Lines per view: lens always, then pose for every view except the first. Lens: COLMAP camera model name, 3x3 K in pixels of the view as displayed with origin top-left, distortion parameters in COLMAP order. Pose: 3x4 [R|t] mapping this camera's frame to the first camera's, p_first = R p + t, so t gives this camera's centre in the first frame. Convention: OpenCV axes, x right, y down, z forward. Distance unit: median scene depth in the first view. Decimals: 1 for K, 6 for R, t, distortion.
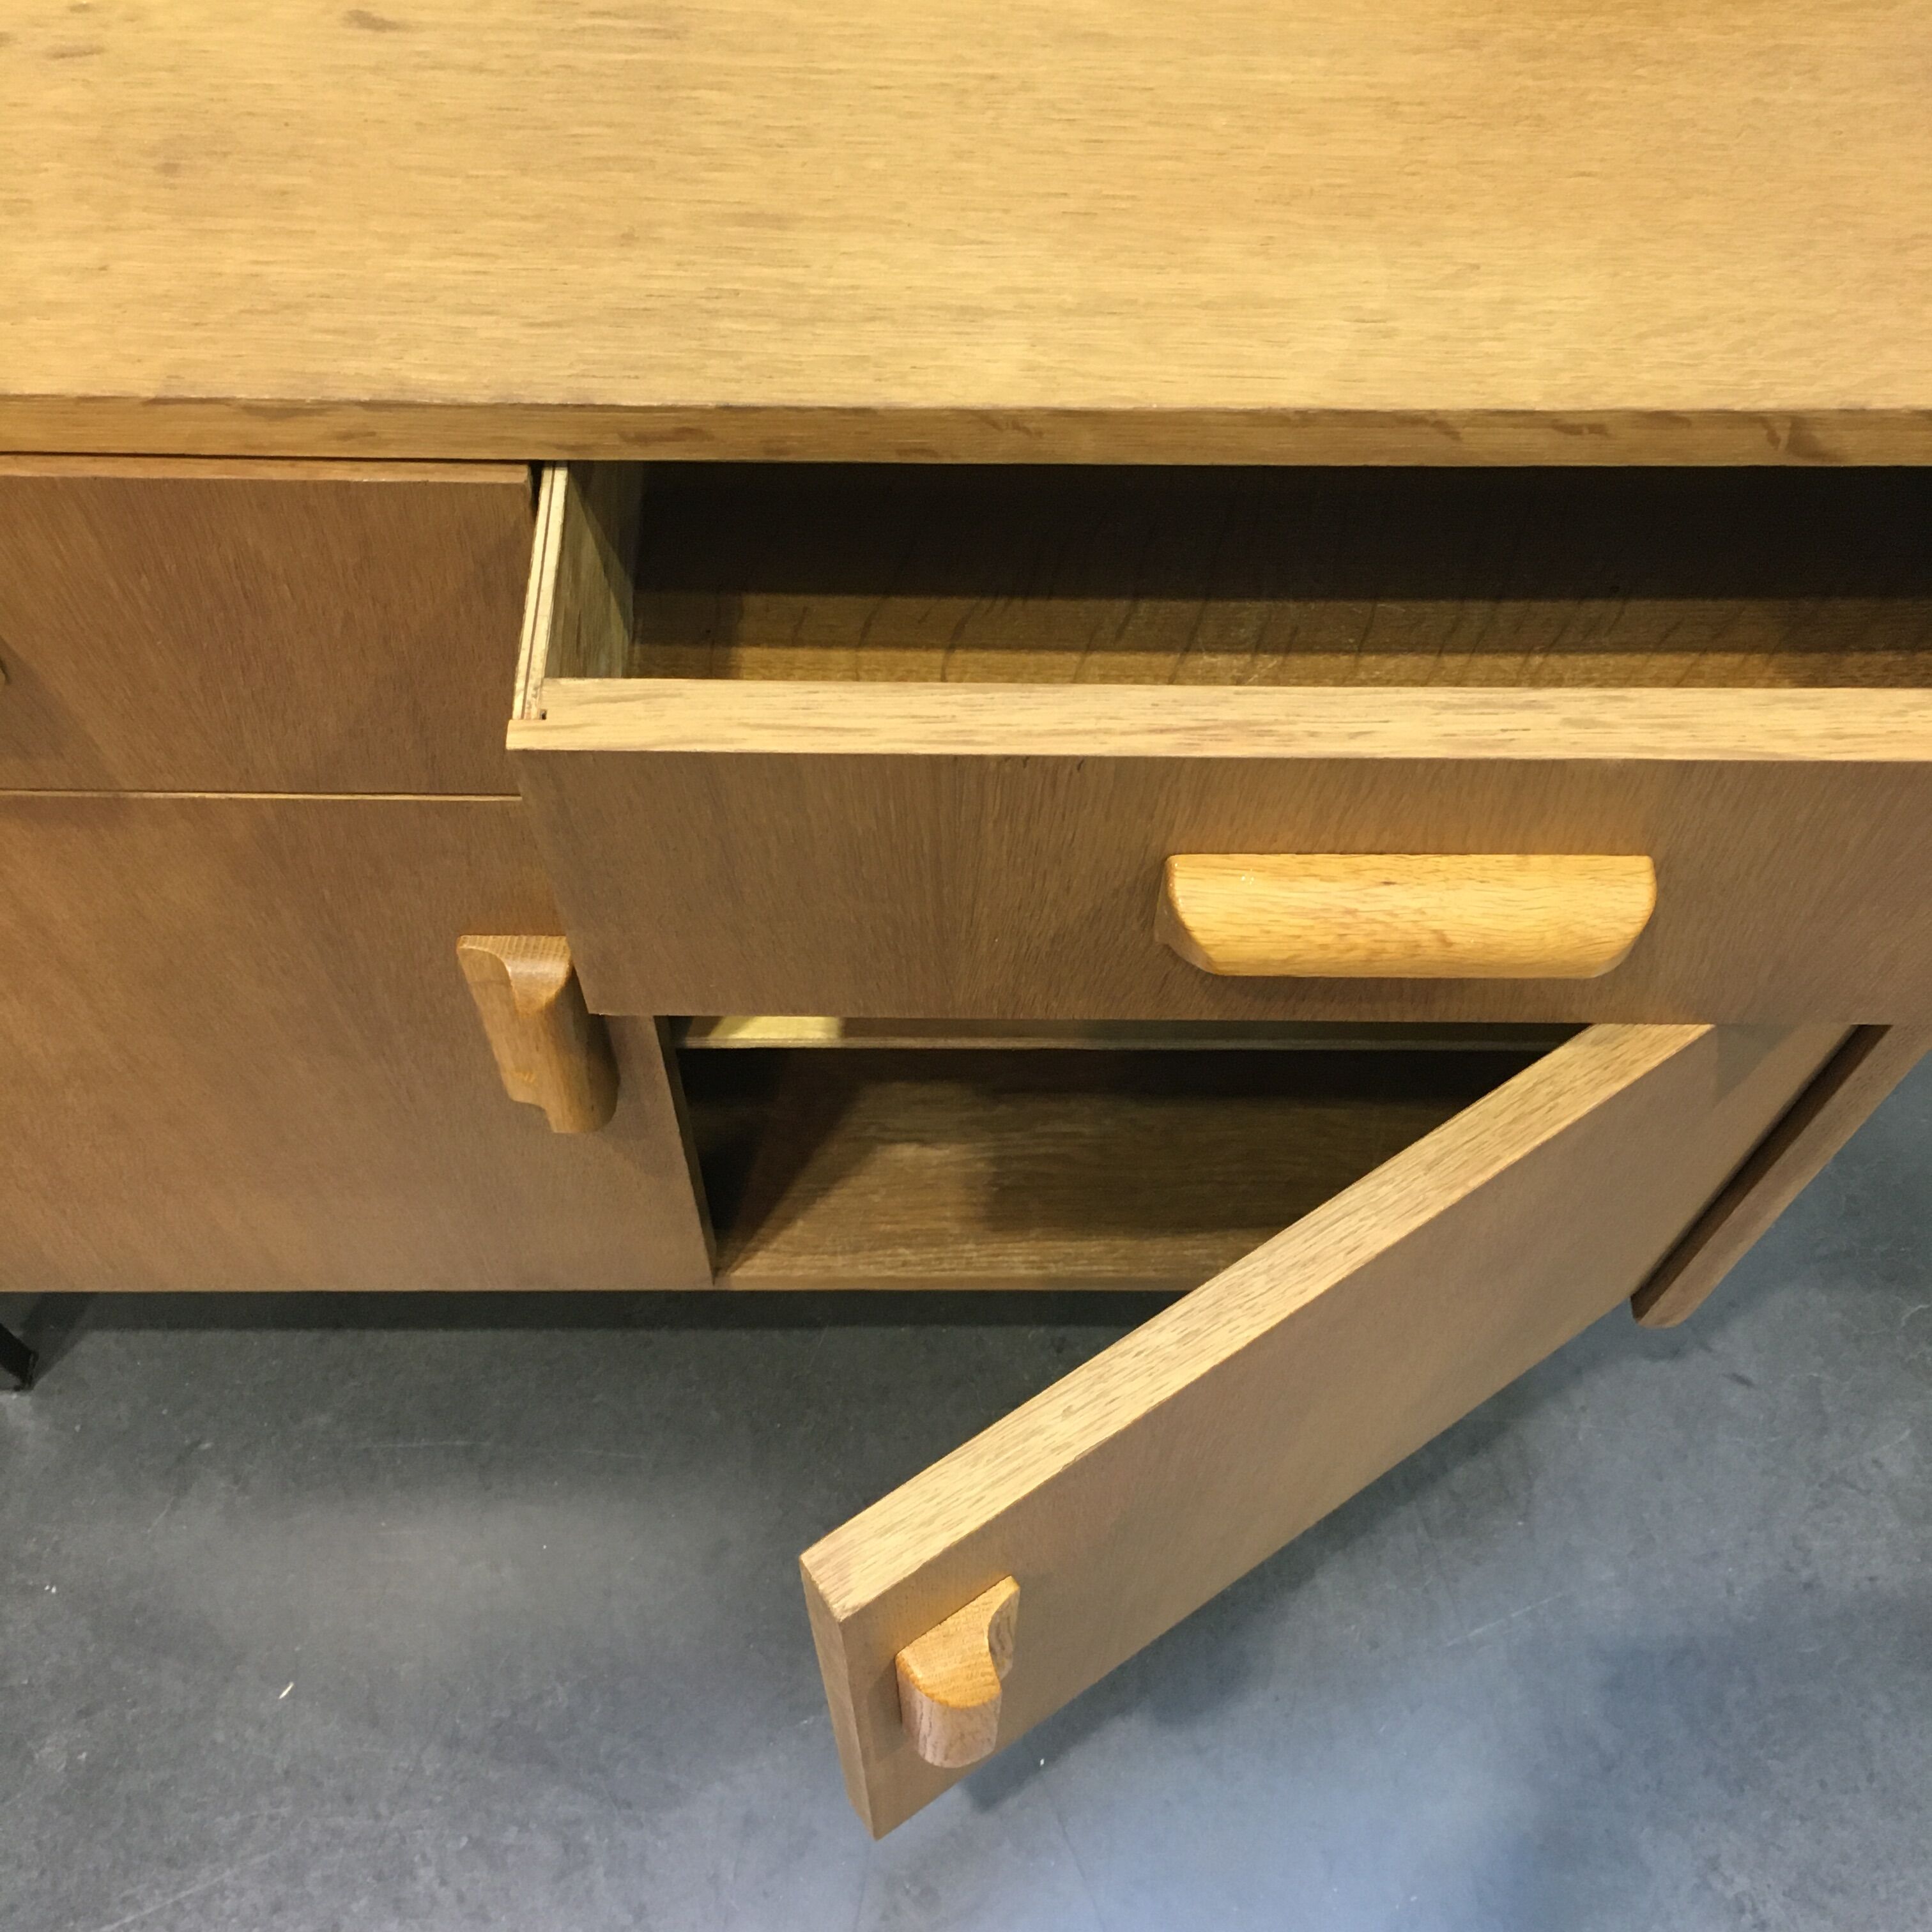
lens RADIAL K [[2208.6, 0, 977.6], [0, 2208.6, 967.7], [0, 0, 1]] dist [0.043393, 0.000000]
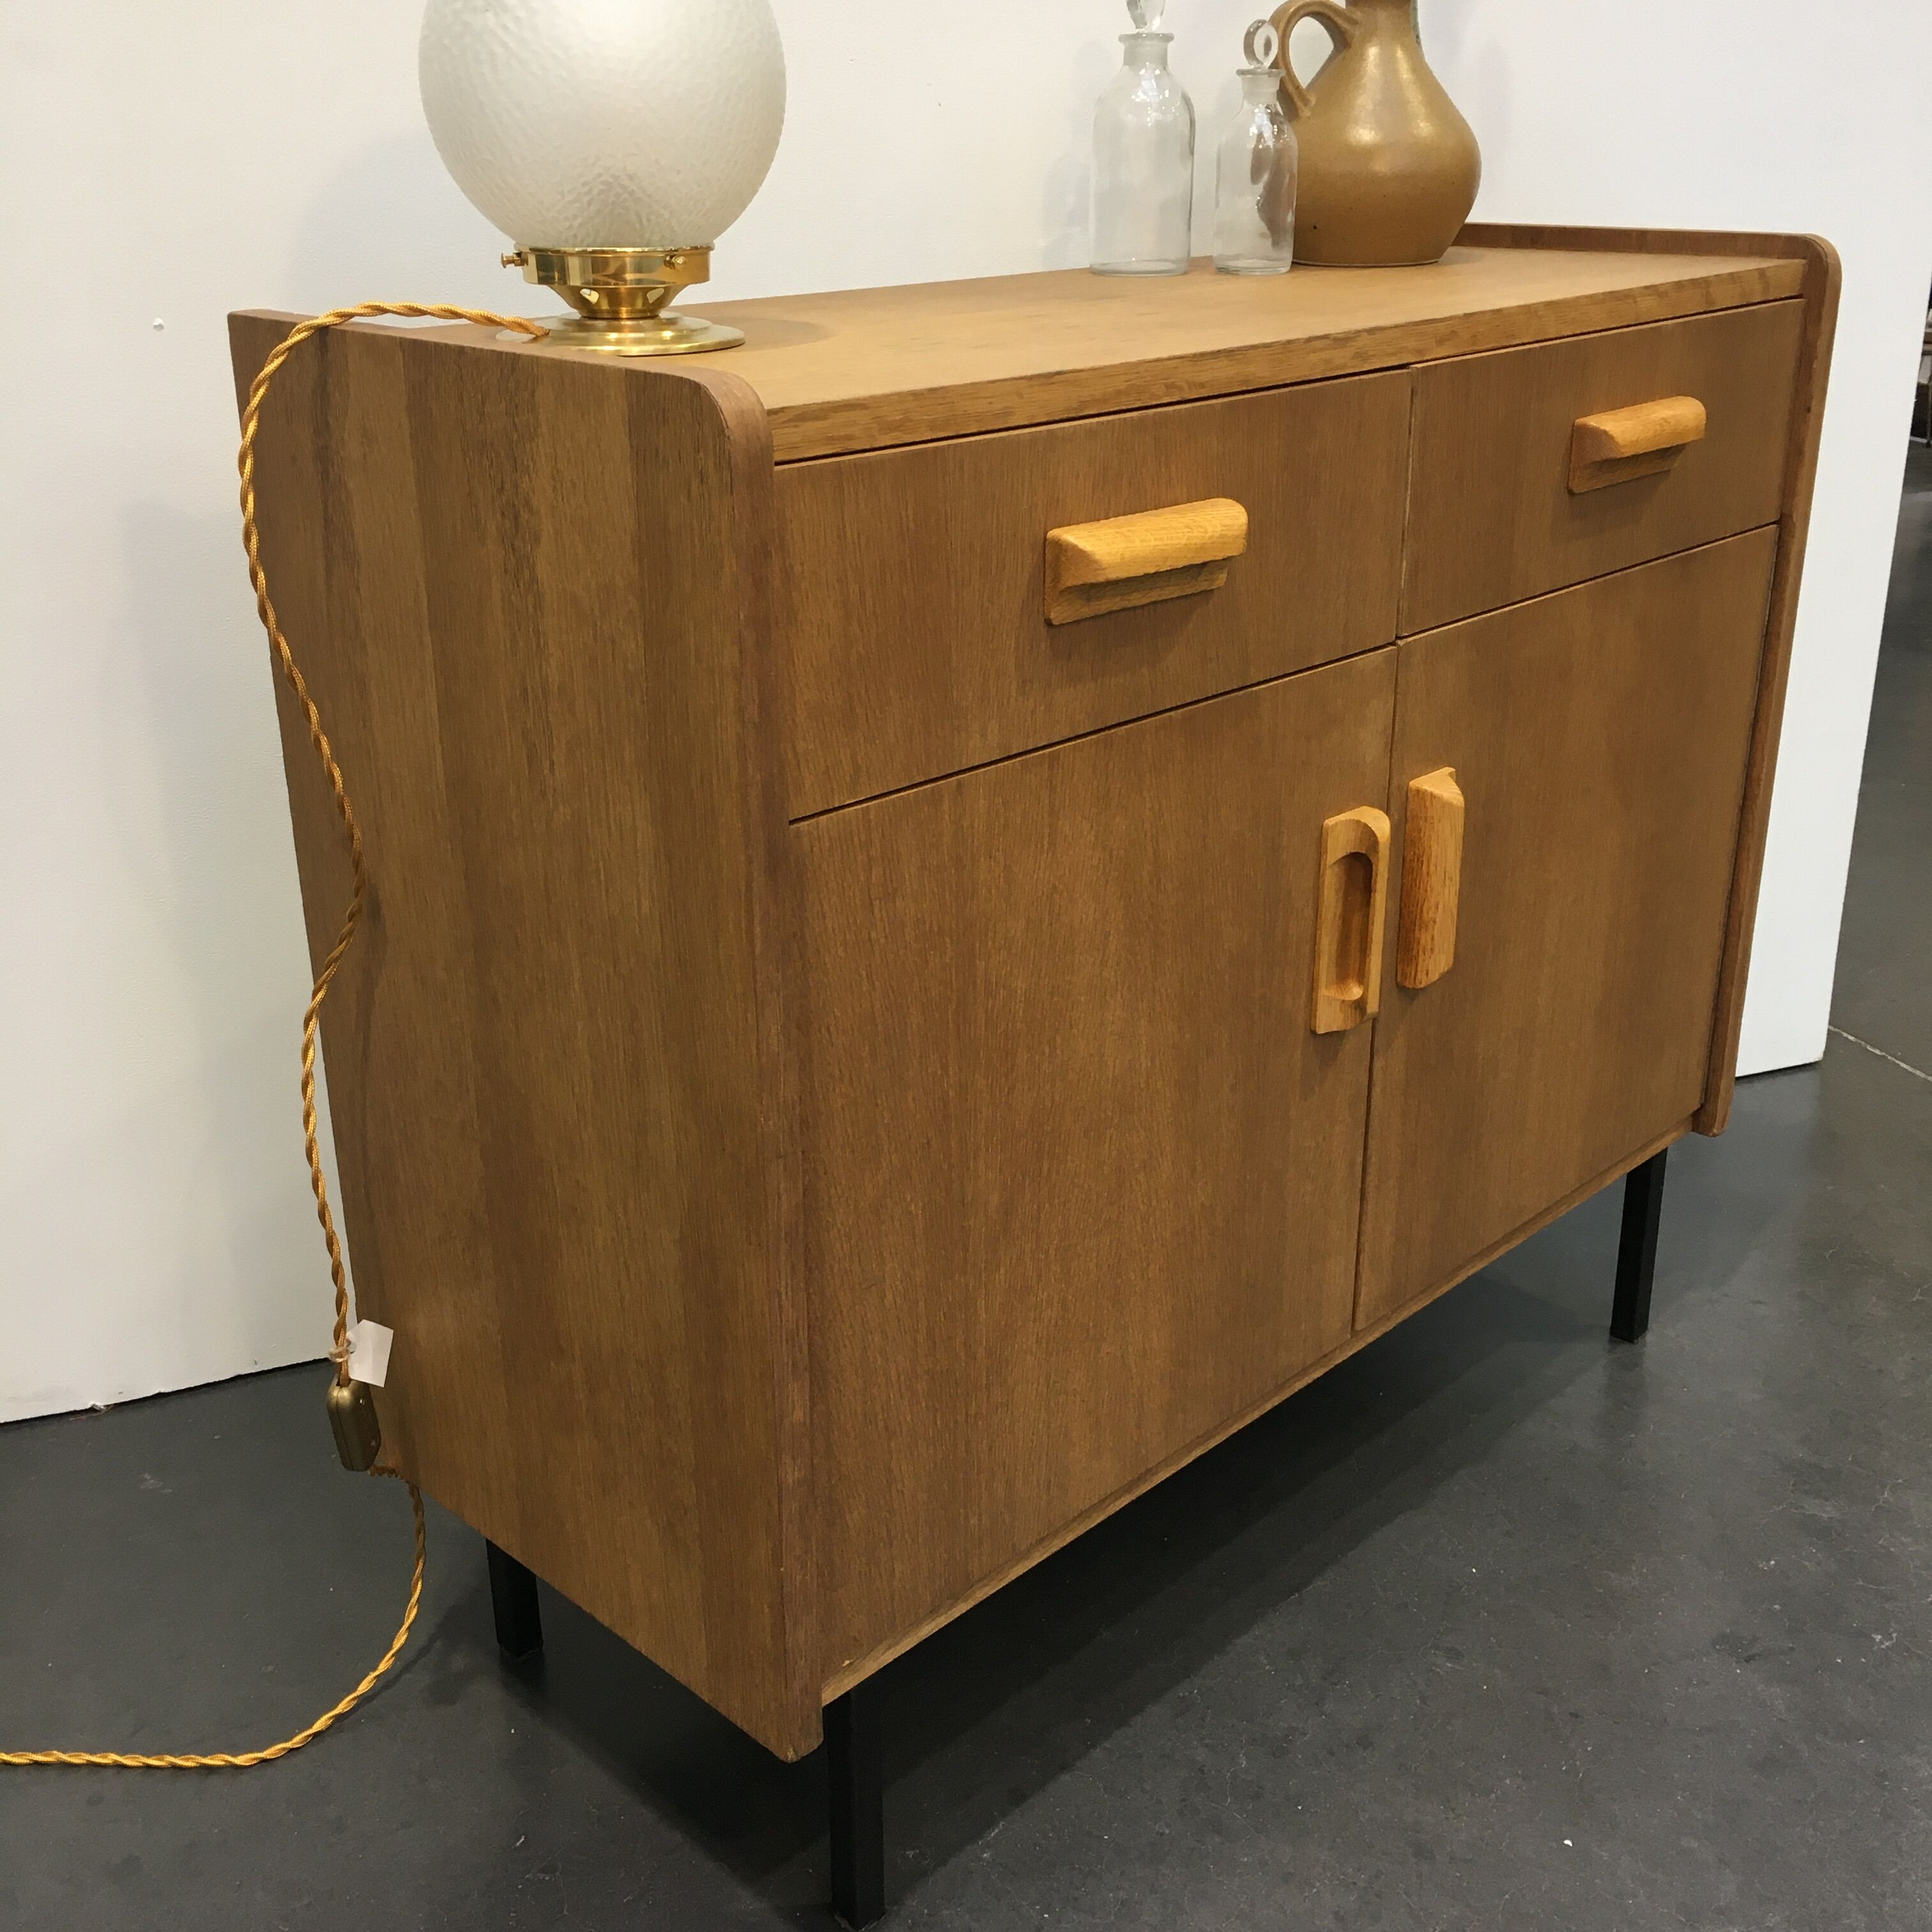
lens RADIAL K [[2208.6, 0, 965.5], [0, 2208.6, 957.8], [0, 0, 1]] dist [0.043393, 0.000000]
pose [[0.703468, -0.286089, 0.650605, -1.975092], [0.634721, 0.664763, -0.393978, 0.684352], [-0.319785, 0.690103, 0.649226, 0.175748]]
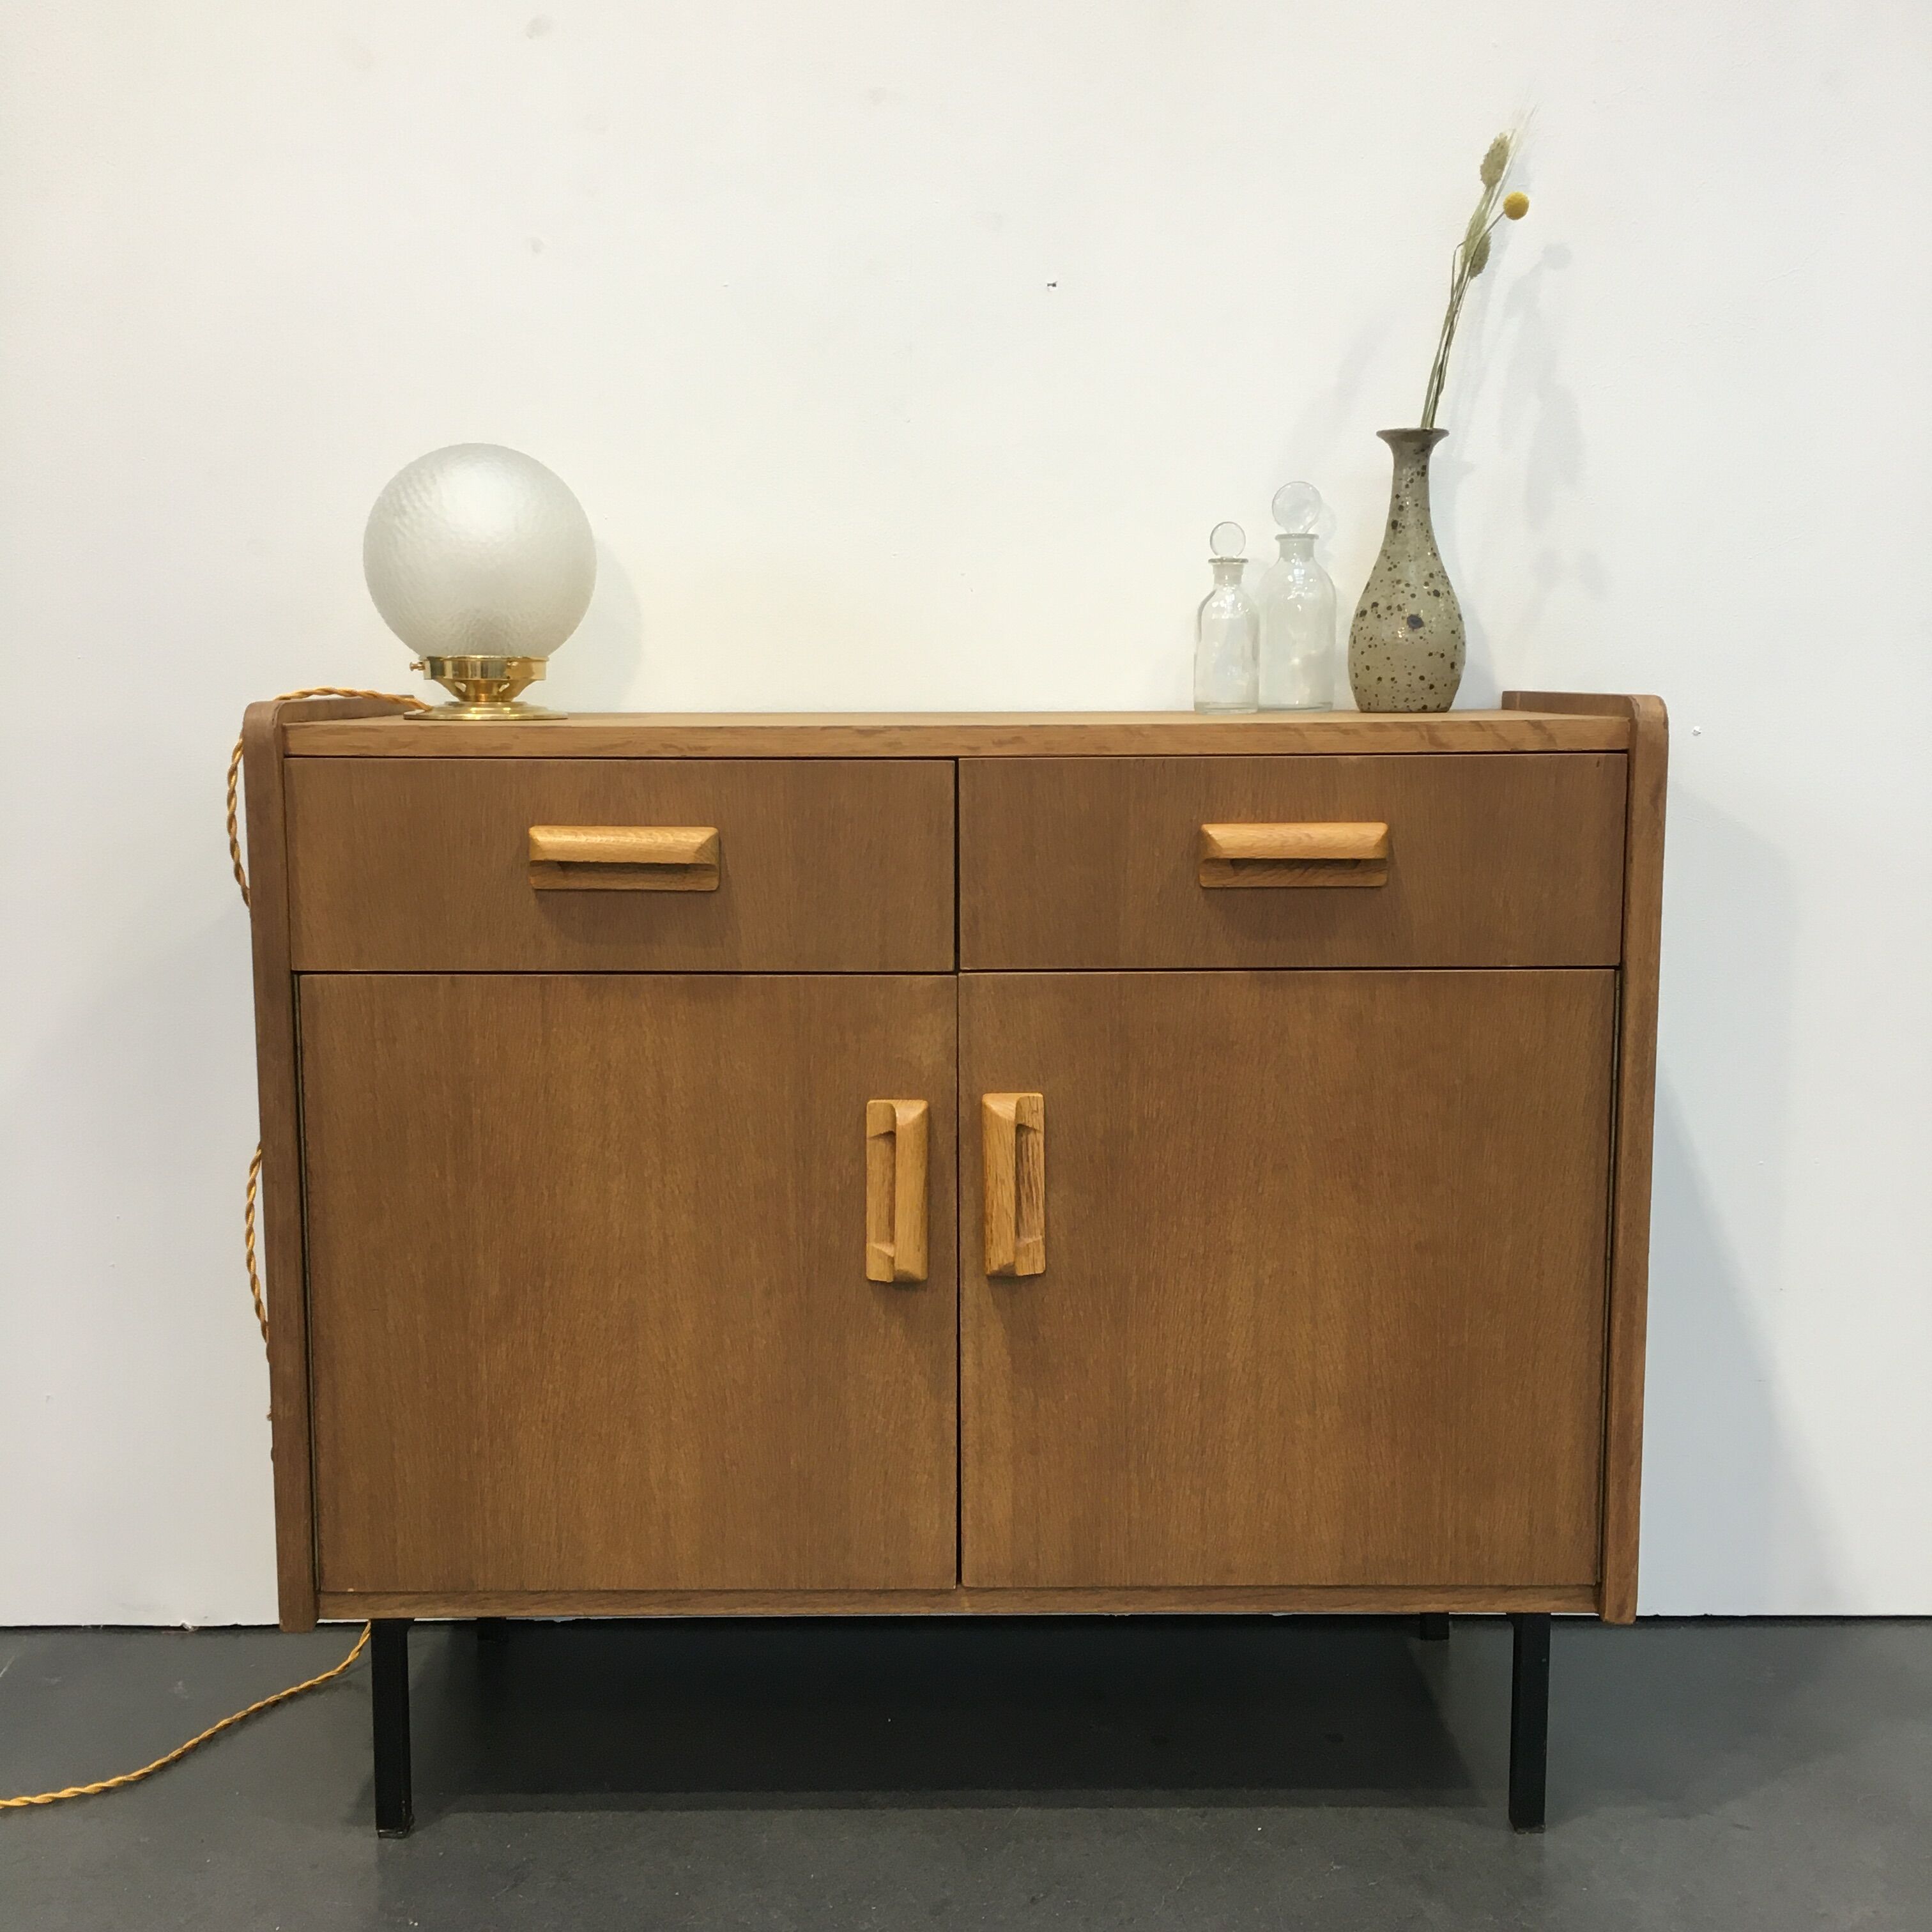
lens RADIAL K [[2208.6, 0, 966.9], [0, 2208.6, 965.3], [0, 0, 1]] dist [0.043393, 0.000000]
pose [[0.999728, -0.022879, -0.004559, -0.181892], [0.009792, 0.588911, -0.808139, 2.044888], [0.021174, 0.807874, 0.588974, -0.352255]]
